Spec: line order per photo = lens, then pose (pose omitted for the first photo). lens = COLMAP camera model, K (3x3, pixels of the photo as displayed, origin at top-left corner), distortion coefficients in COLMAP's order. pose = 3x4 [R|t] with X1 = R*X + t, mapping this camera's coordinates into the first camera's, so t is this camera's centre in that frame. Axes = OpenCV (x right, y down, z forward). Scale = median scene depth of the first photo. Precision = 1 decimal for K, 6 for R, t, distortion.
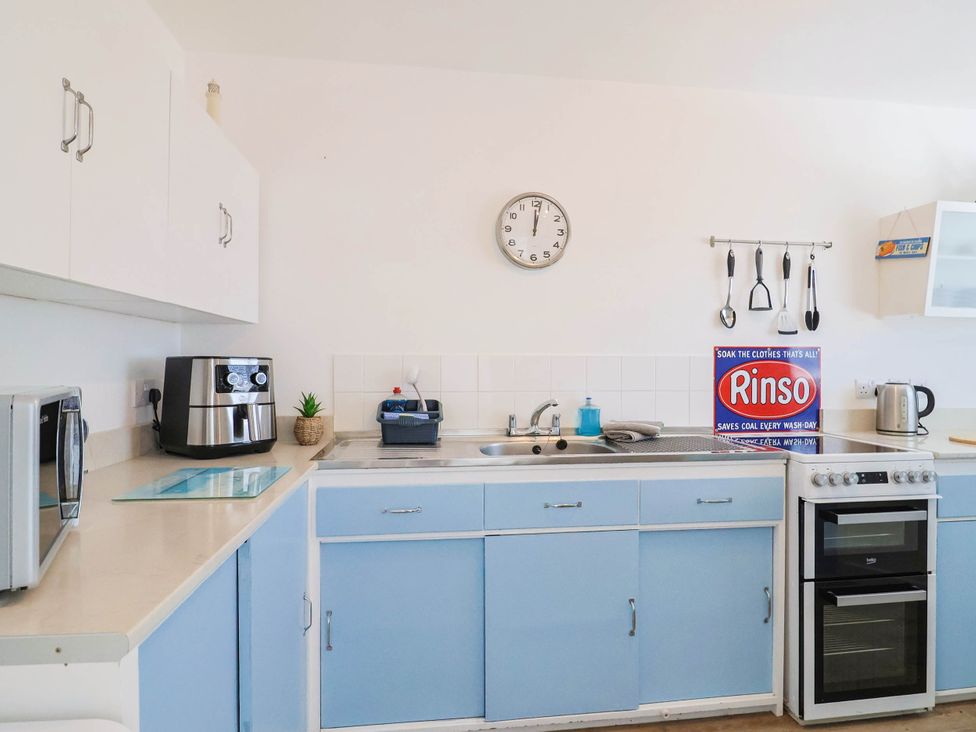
lens RADIAL K [[593.8, 0, 484.3], [0, 593.8, 366.8], [0, 0, 1]] dist [-0.005403, -0.007108]
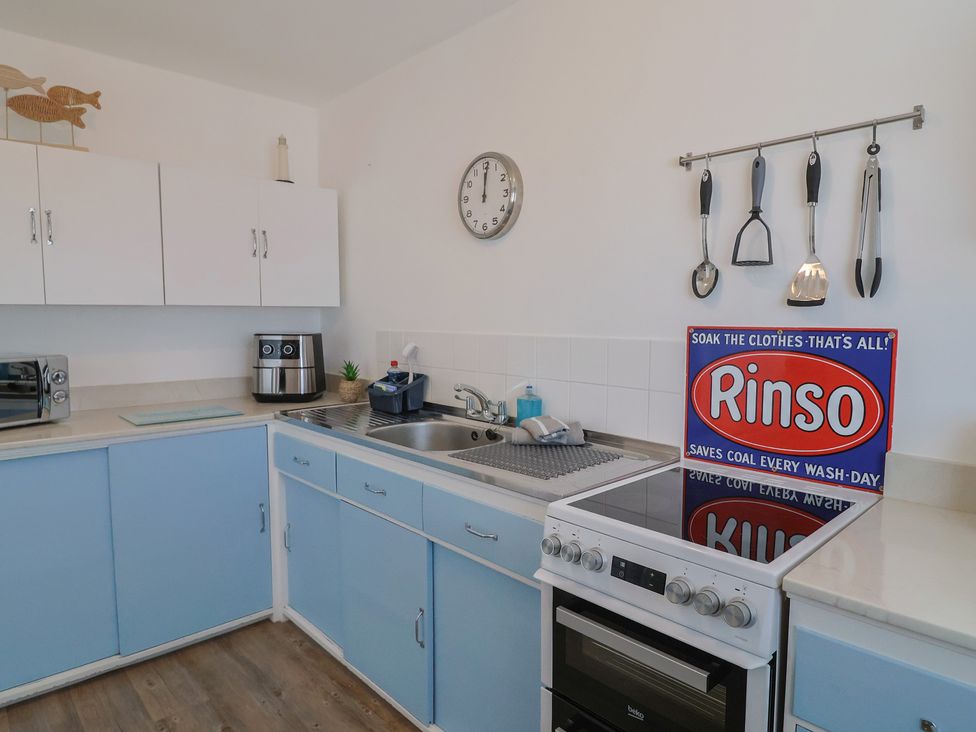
lens RADIAL K [[593.8, 0, 480.1], [0, 593.8, 368.2], [0, 0, 1]] dist [-0.005403, -0.007108]
pose [[0.577251, 0.071086, -0.813467, 0.785670], [-0.001870, 0.996316, 0.085737, -0.043655], [0.816565, -0.047971, 0.575257, 0.435464]]
